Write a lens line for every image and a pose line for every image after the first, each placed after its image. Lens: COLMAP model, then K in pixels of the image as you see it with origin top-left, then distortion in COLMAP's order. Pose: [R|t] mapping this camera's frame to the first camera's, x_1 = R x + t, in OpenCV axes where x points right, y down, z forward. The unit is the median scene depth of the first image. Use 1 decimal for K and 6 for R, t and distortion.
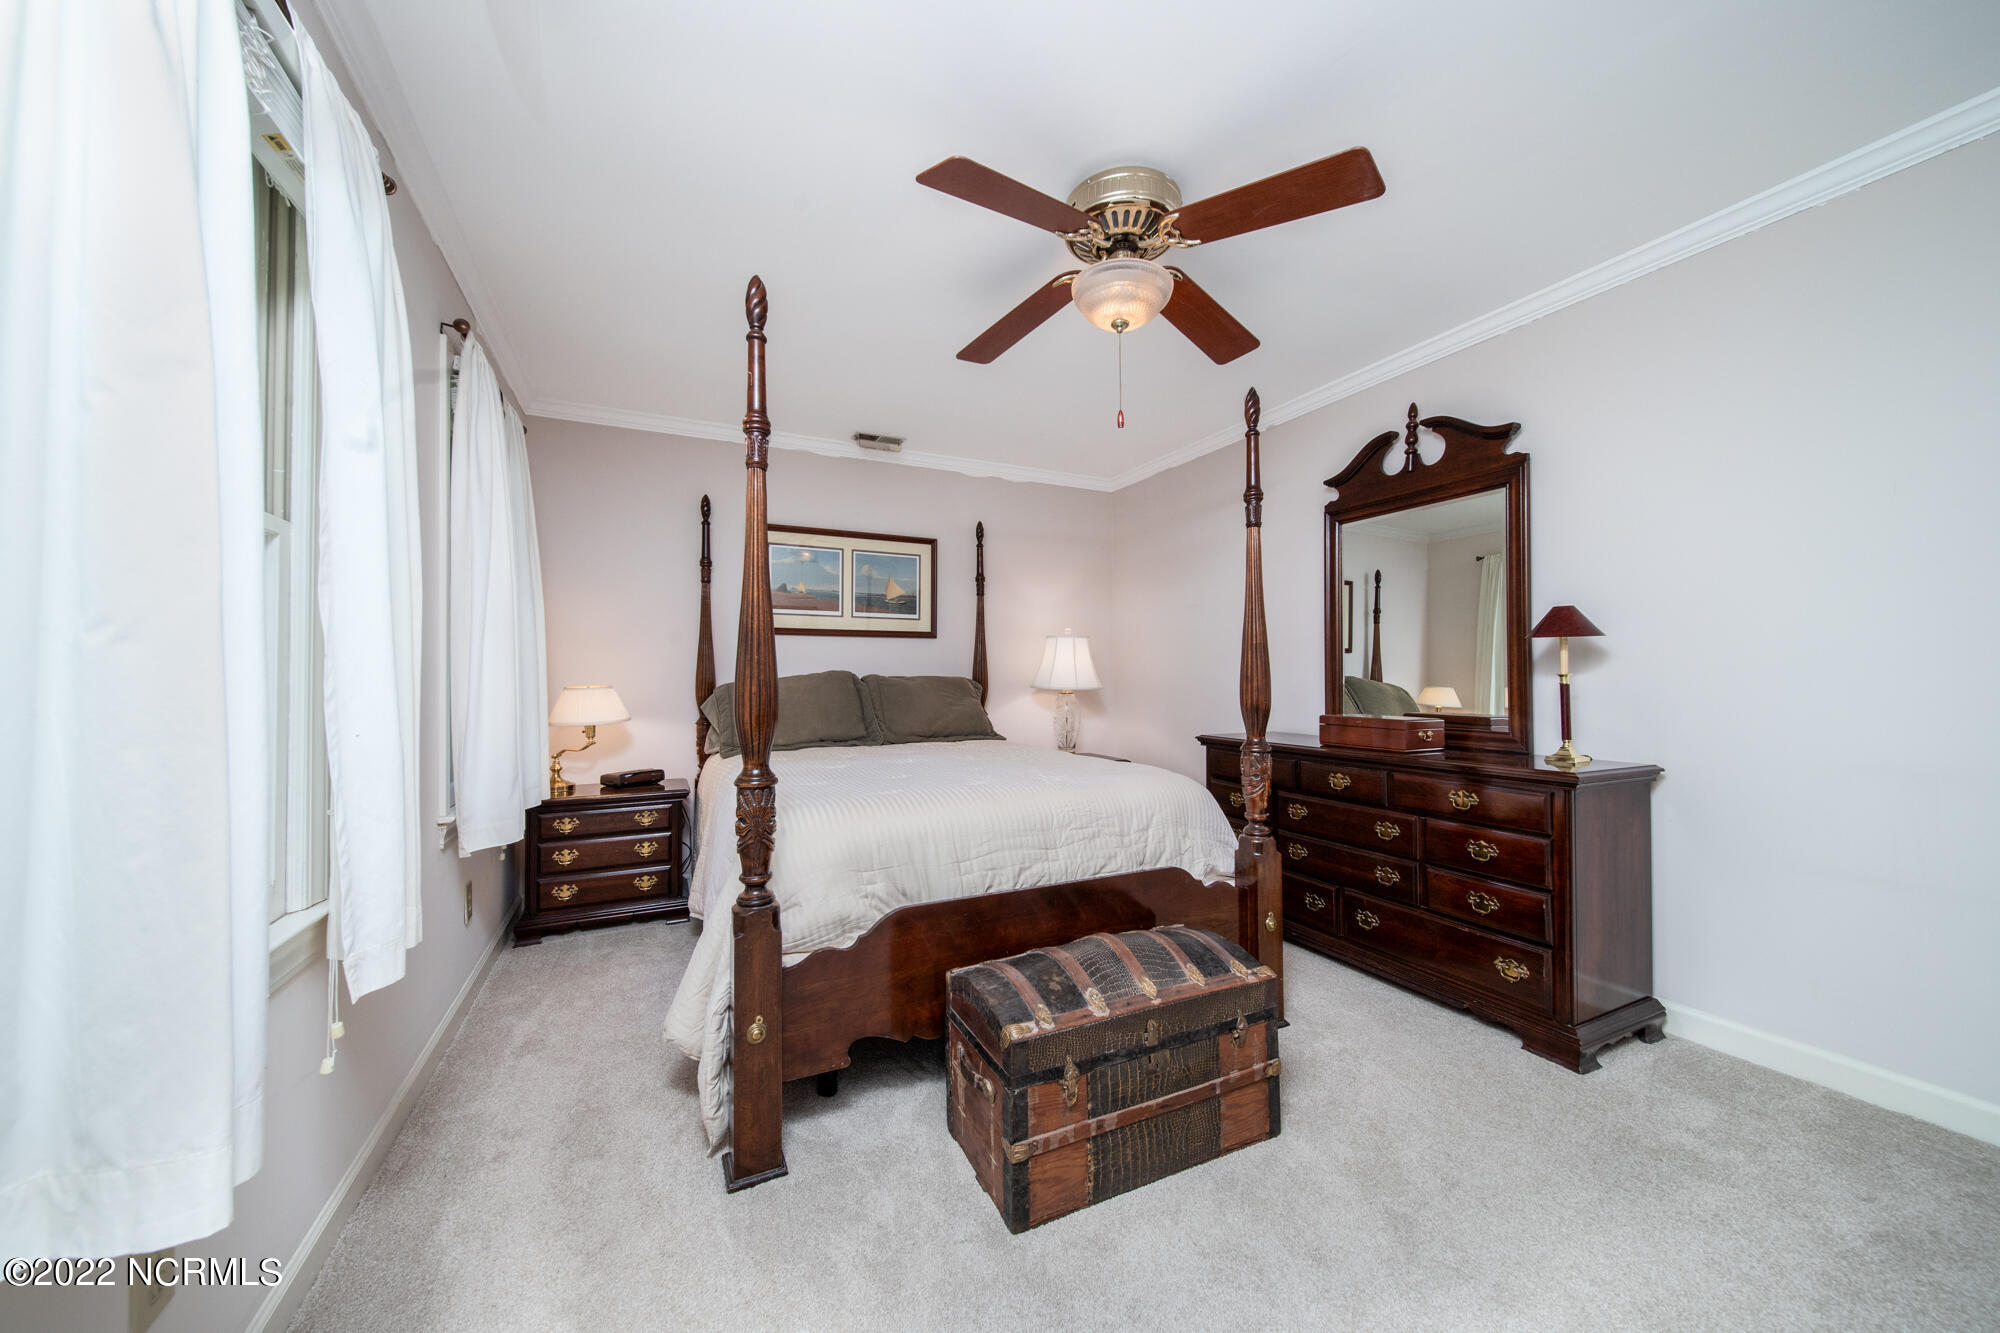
lens RADIAL K [[661.4, 0, 1000.0], [0, 661.4, 666.5], [0, 0, 1]] dist [-0.000743, -0.000011]
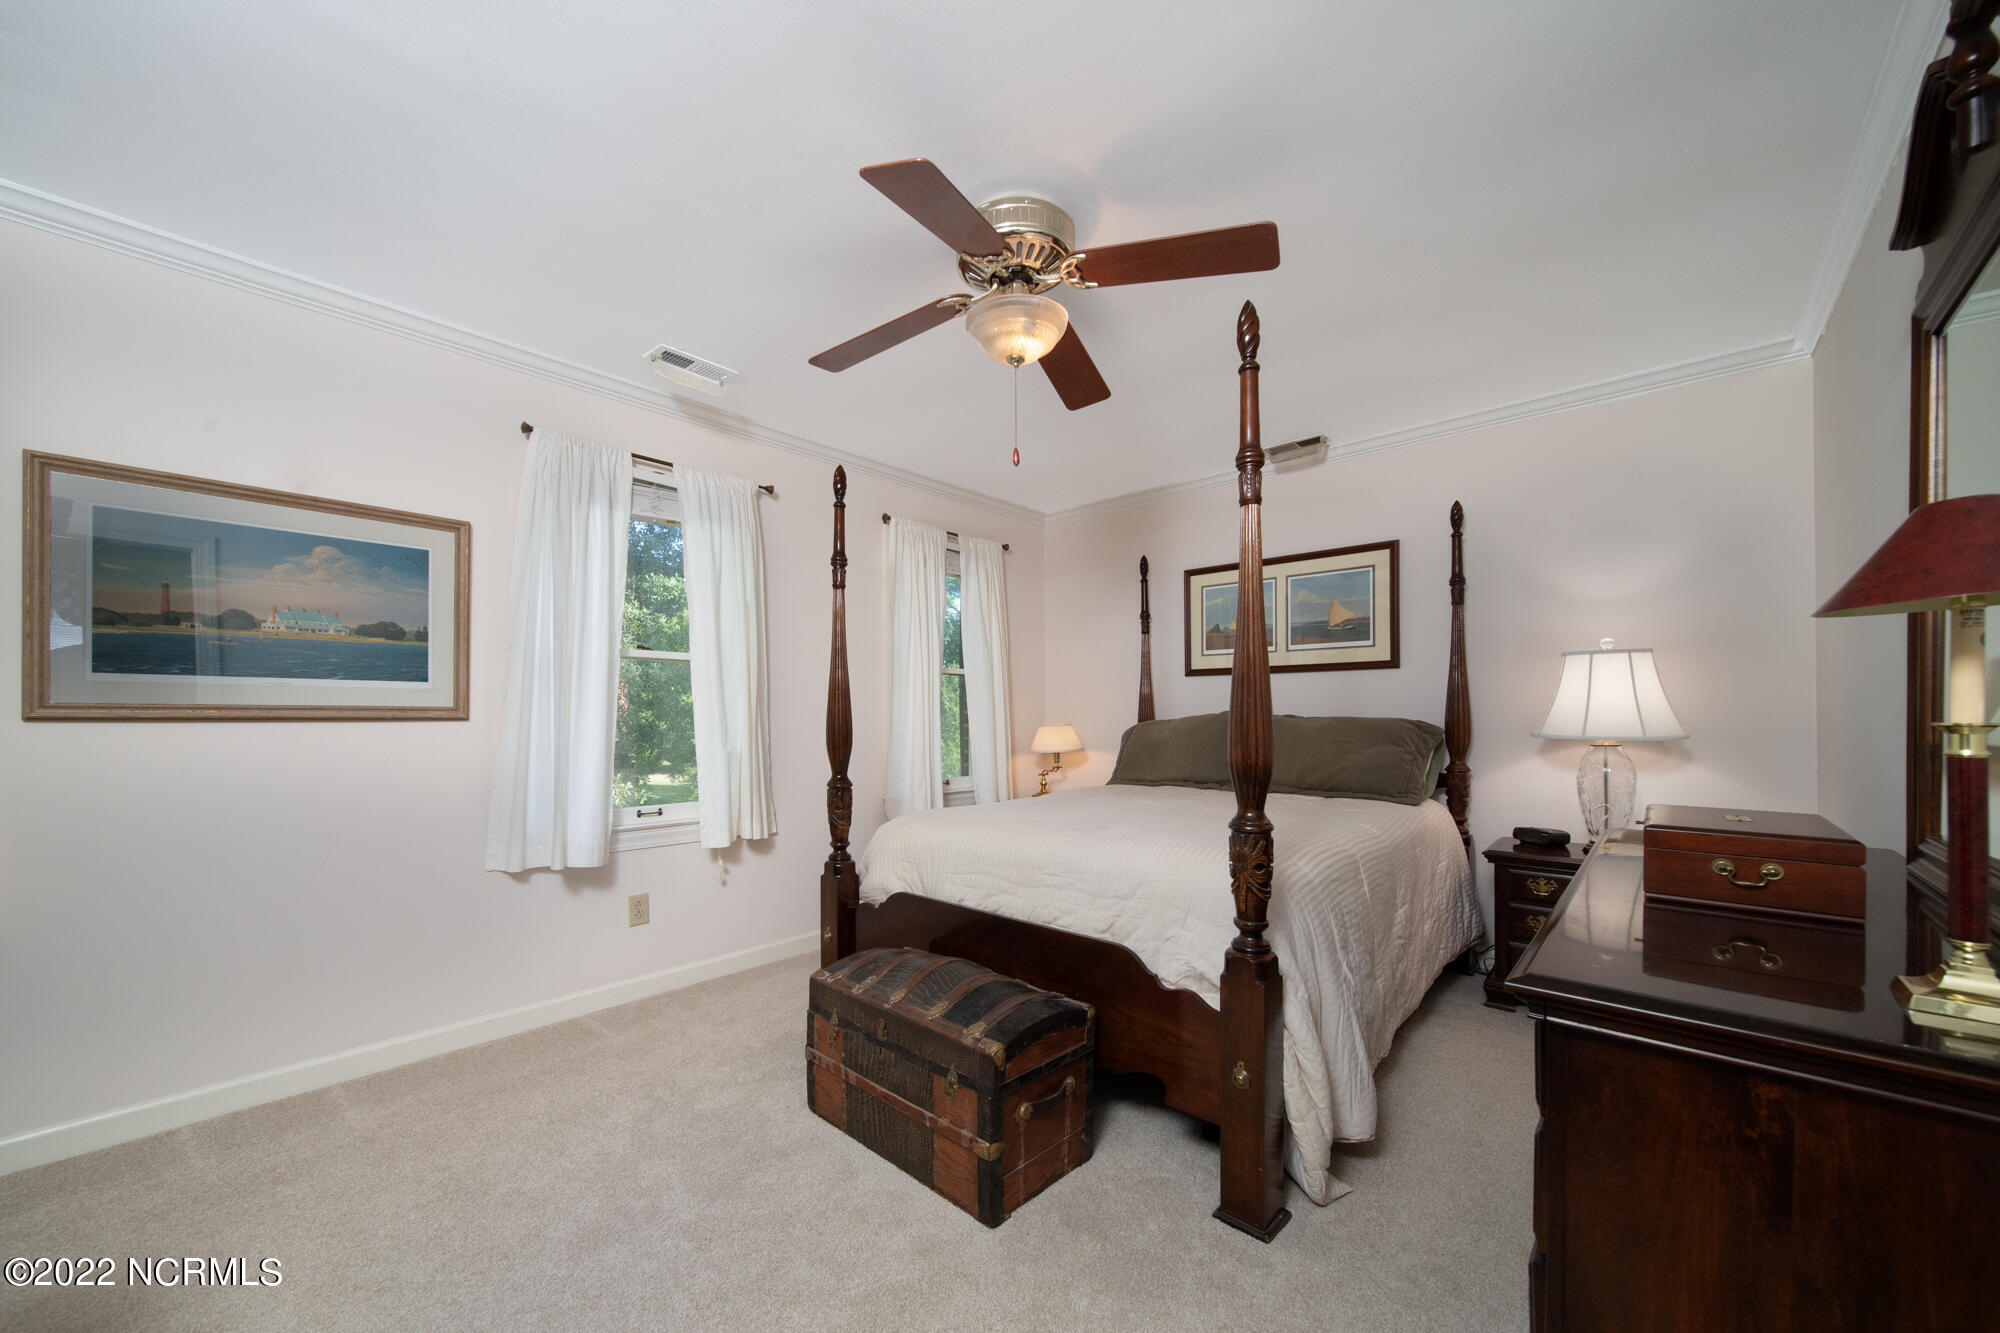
lens RADIAL K [[745.2, 0, 997.7], [0, 745.2, 715.6], [0, 0, 1]] dist [0.001188, 0.000020]
pose [[0.381135, 0.000012, -0.924520, 0.996568], [0.014926, 0.999870, 0.006166, -0.000633], [0.924399, -0.016150, 0.381085, 0.459273]]
